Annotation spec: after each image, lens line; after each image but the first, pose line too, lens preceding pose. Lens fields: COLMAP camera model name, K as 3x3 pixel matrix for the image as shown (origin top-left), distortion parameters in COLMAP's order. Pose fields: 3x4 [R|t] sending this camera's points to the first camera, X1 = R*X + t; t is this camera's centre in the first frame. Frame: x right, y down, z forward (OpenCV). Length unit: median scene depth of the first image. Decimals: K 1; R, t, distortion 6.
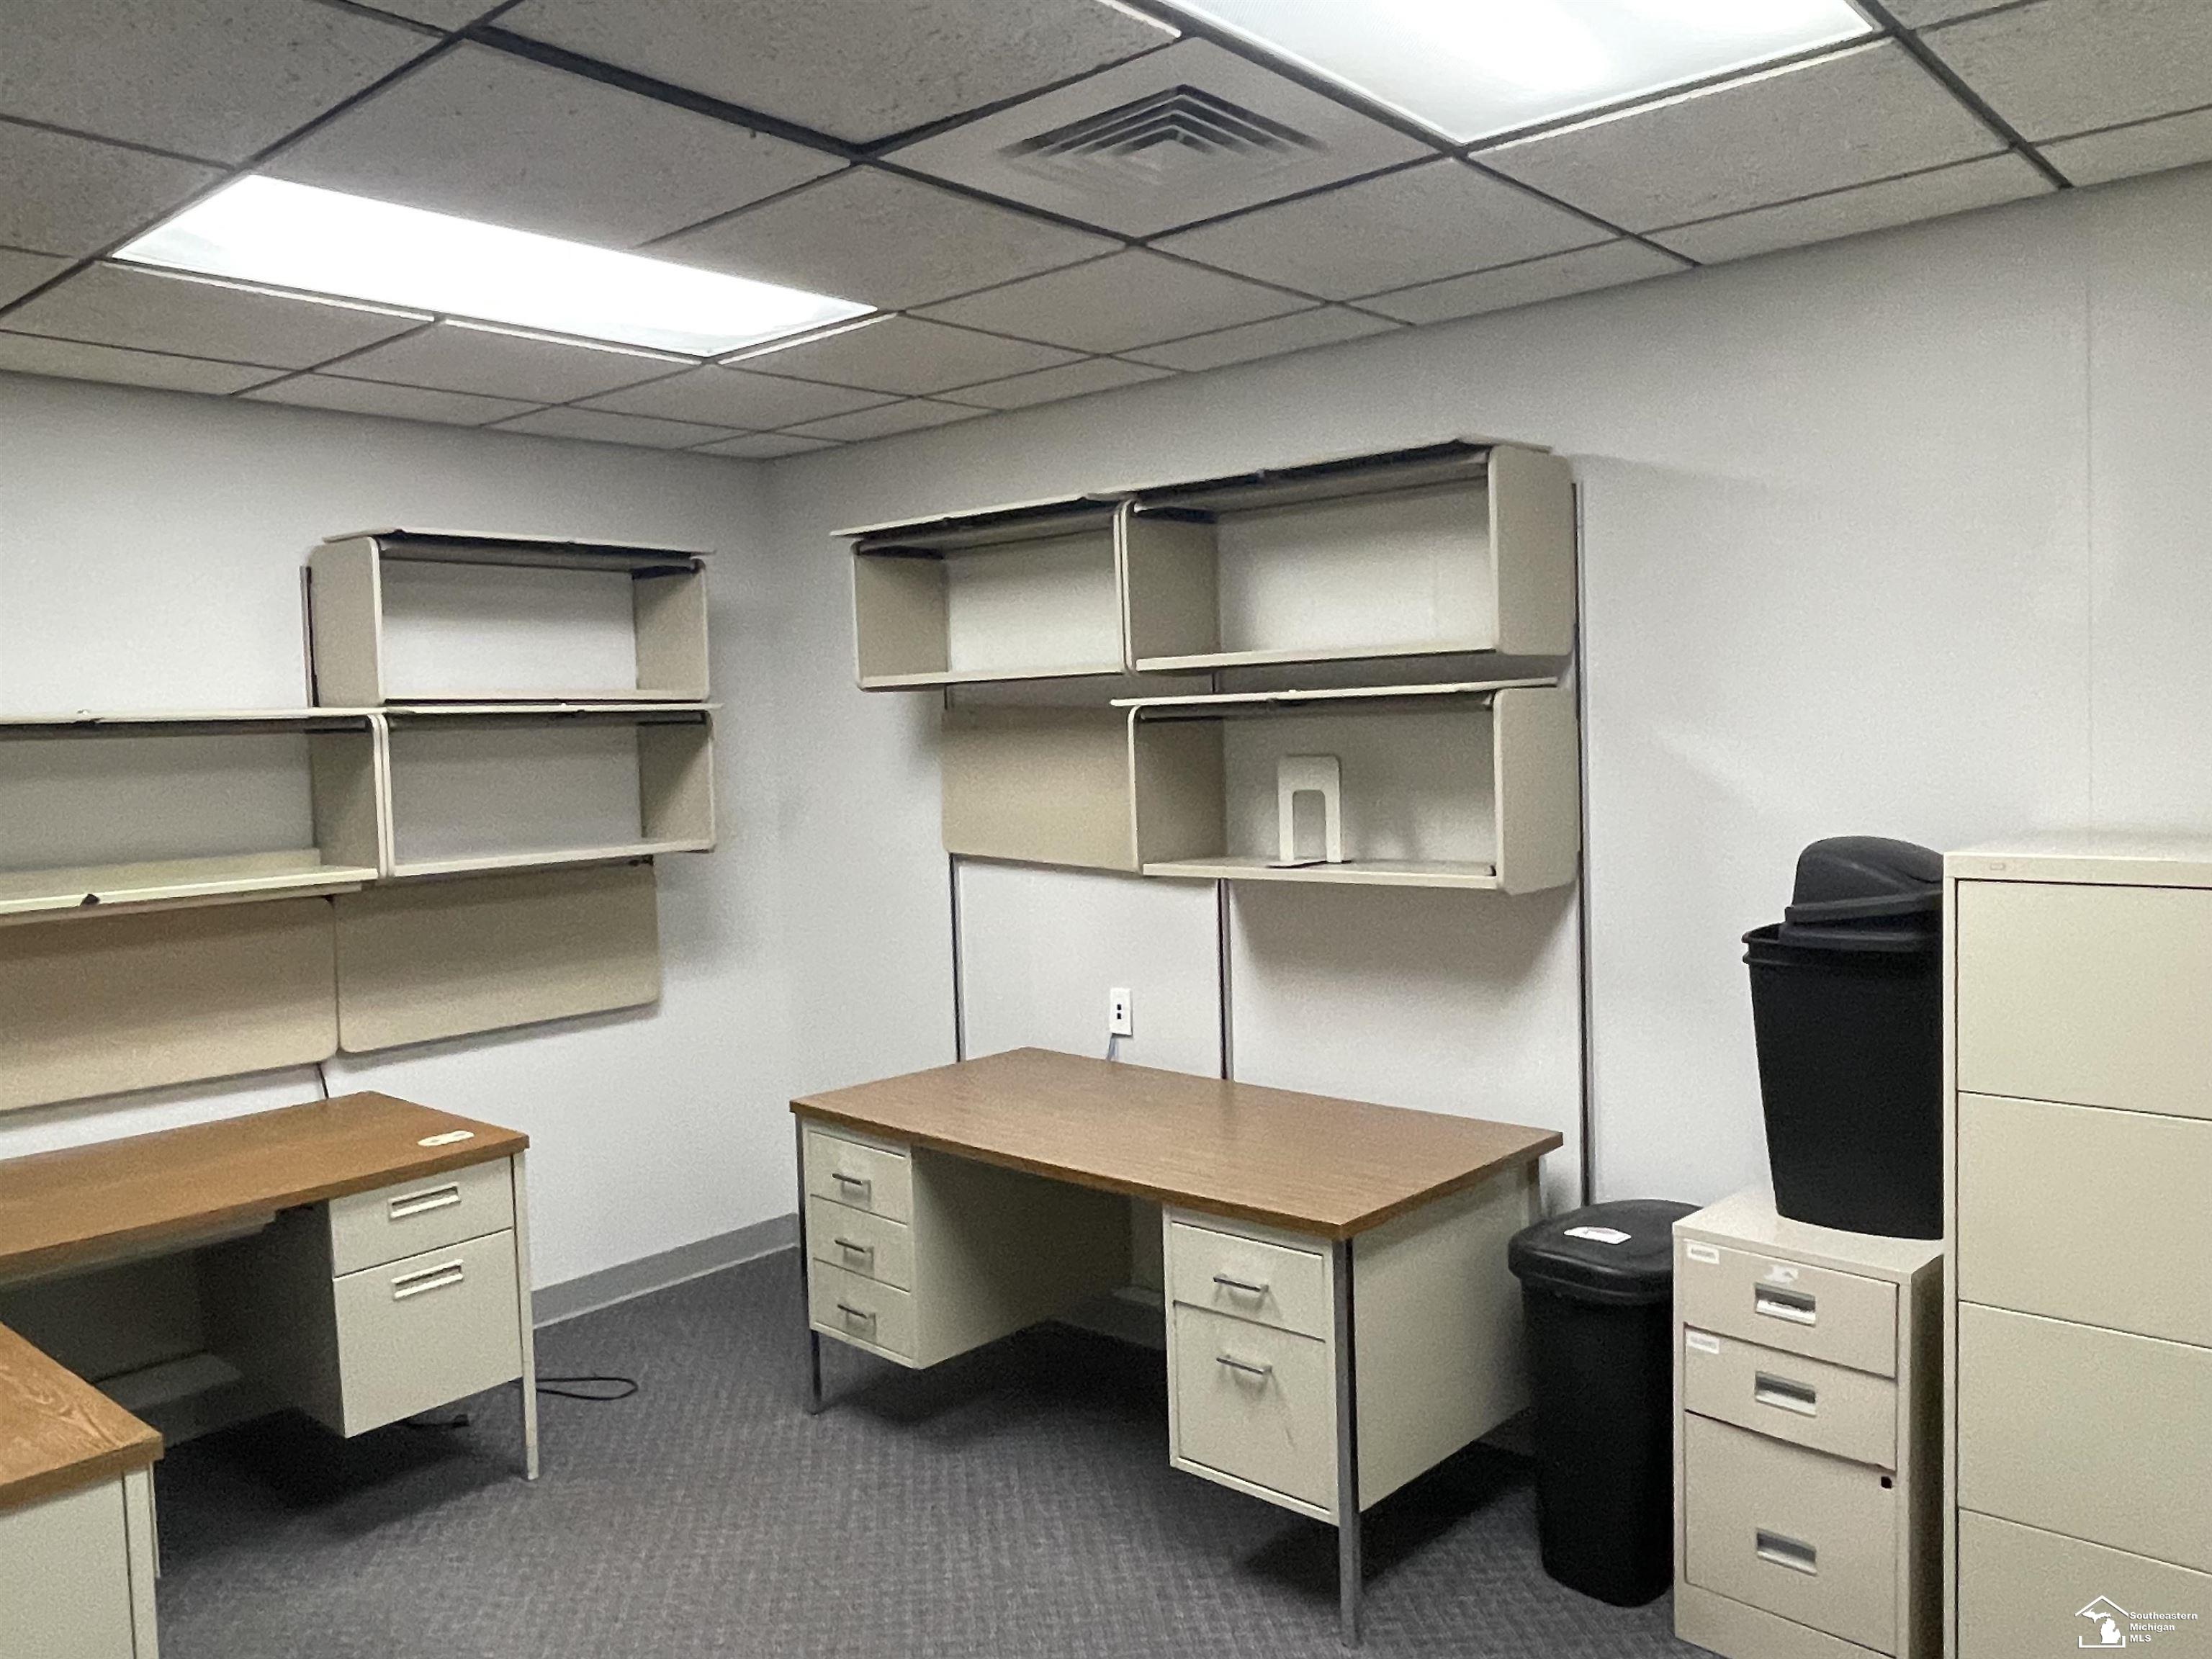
lens RADIAL K [[1687.6, 0, 1097.8], [0, 1687.6, 834.3], [0, 0, 1]] dist [0.033307, -0.005435]
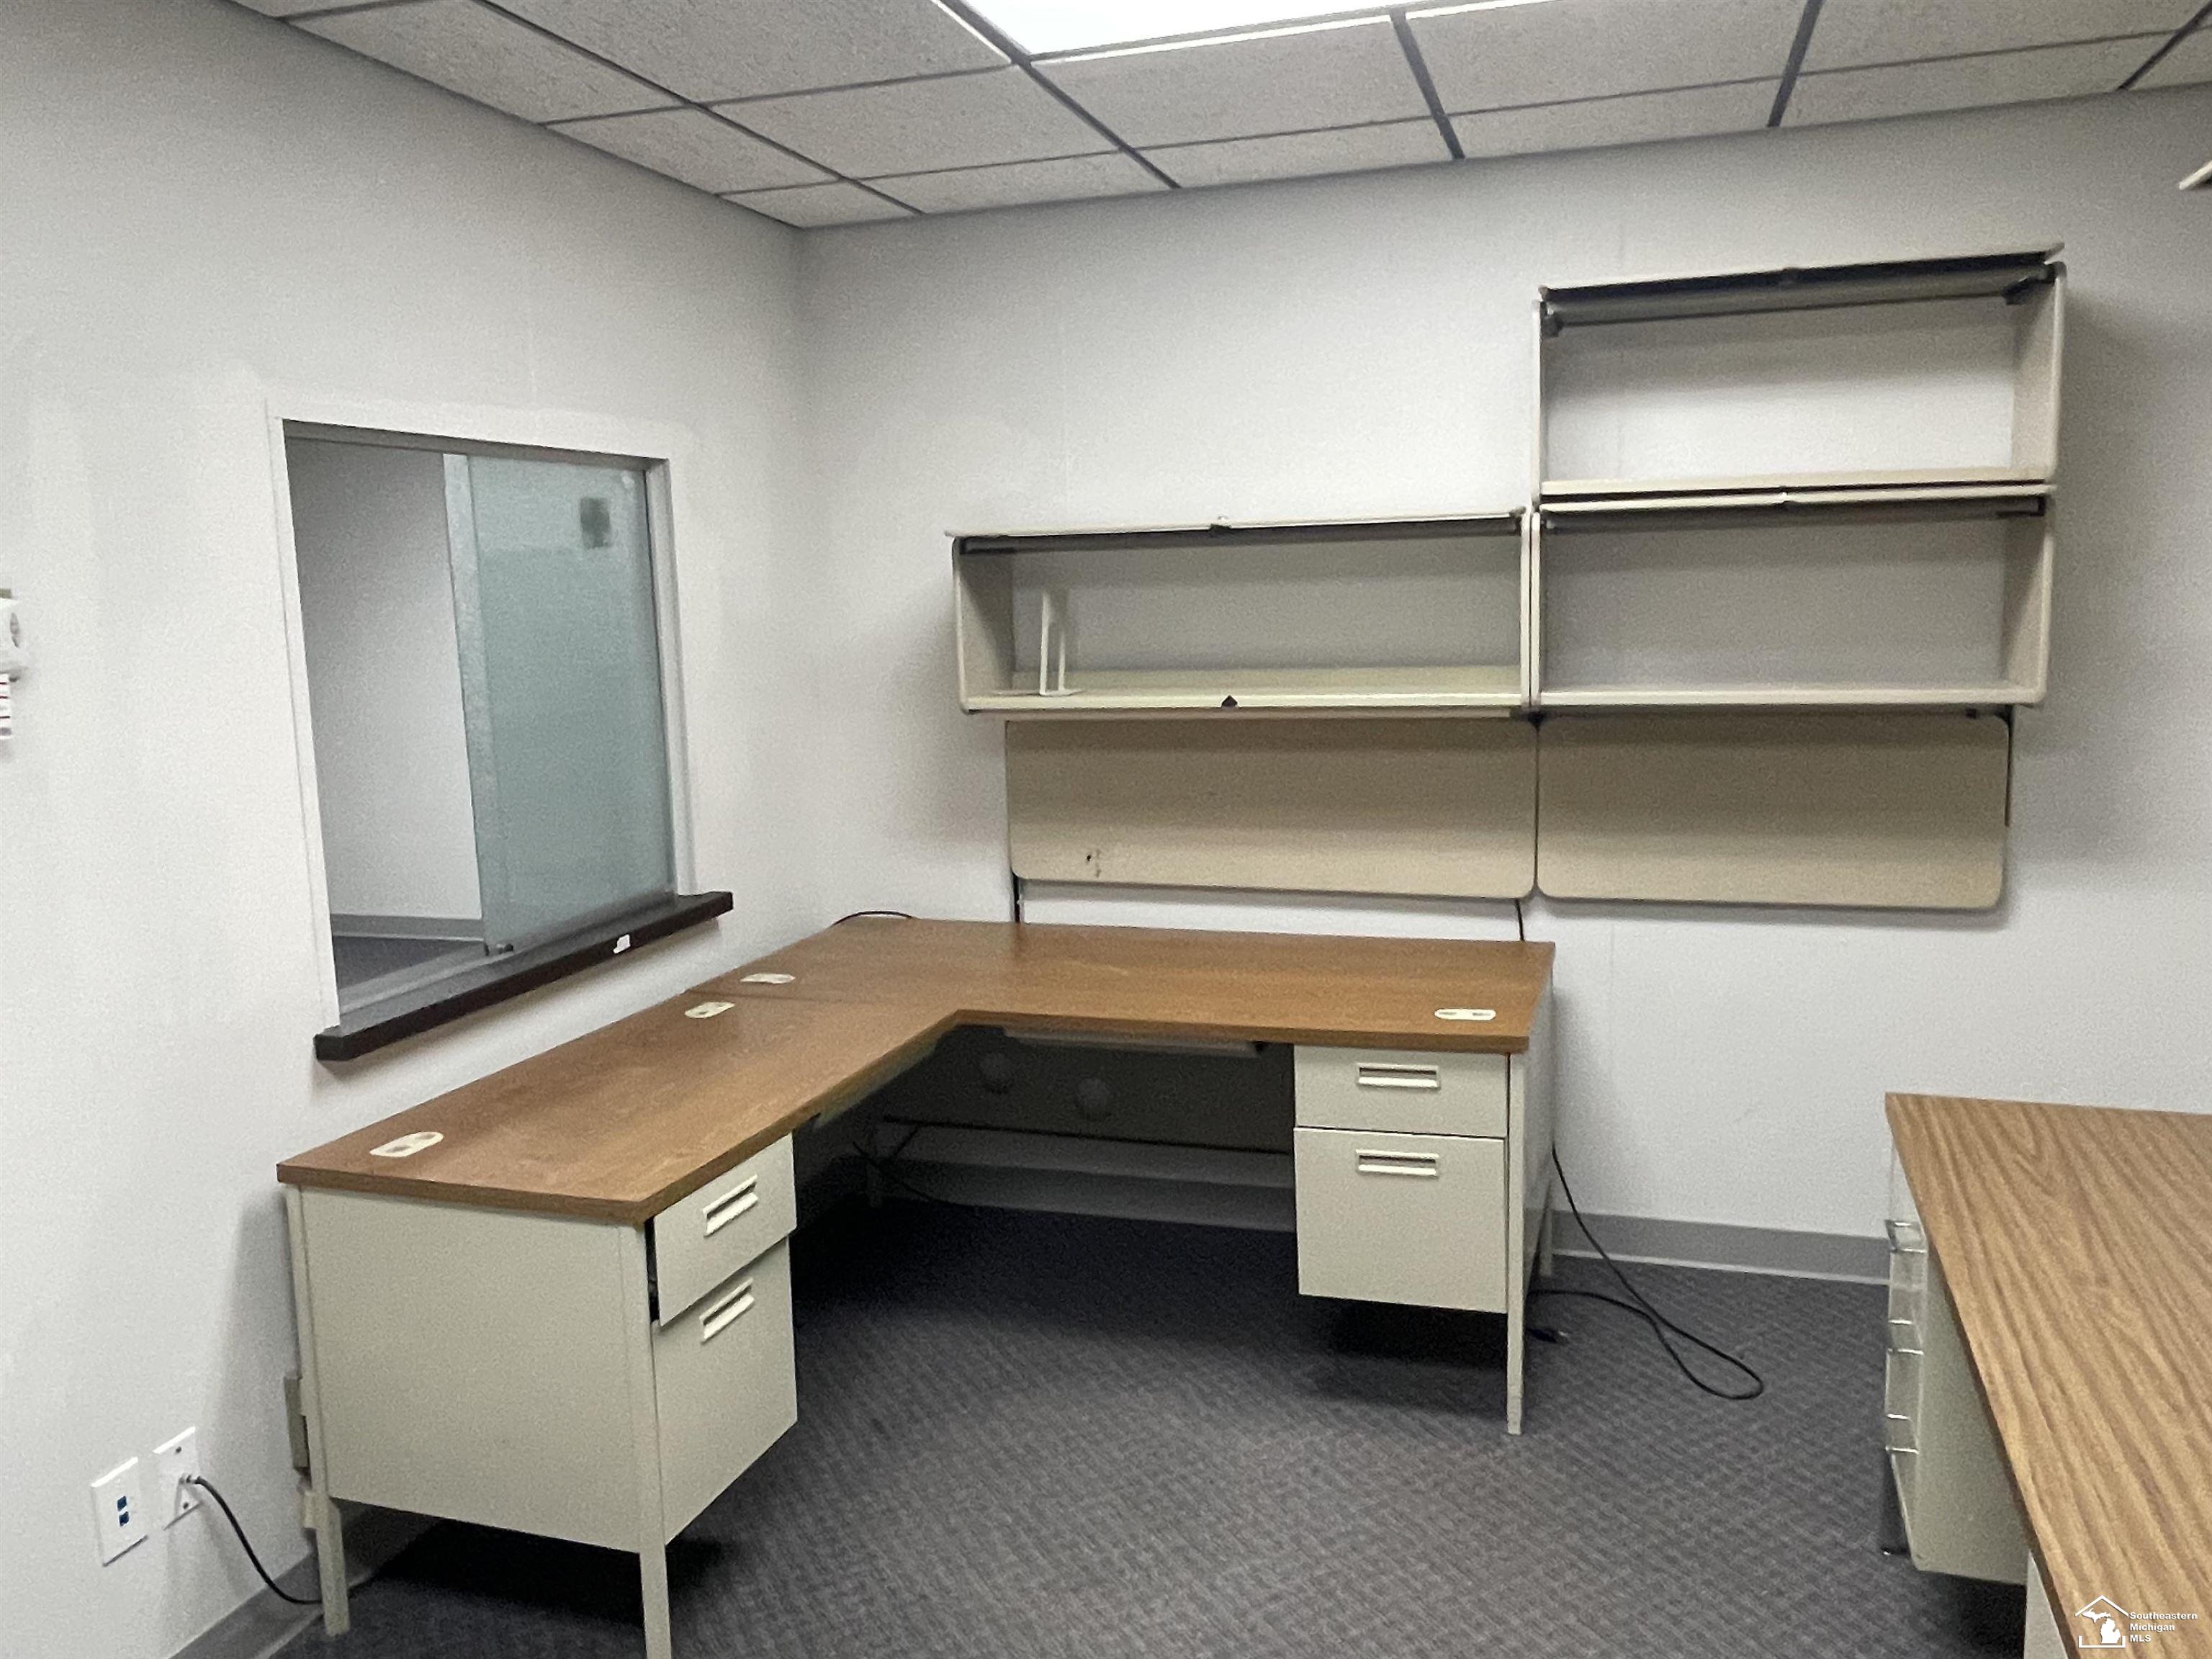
lens RADIAL K [[1687.6, 0, 1111.9], [0, 1687.6, 819.8], [0, 0, 1]] dist [0.033307, -0.005435]
pose [[0.422461, 0.152149, -0.893520, 0.271241], [-0.045451, 0.988126, 0.146769, -0.033616], [0.905241, -0.021393, 0.424360, 0.441843]]
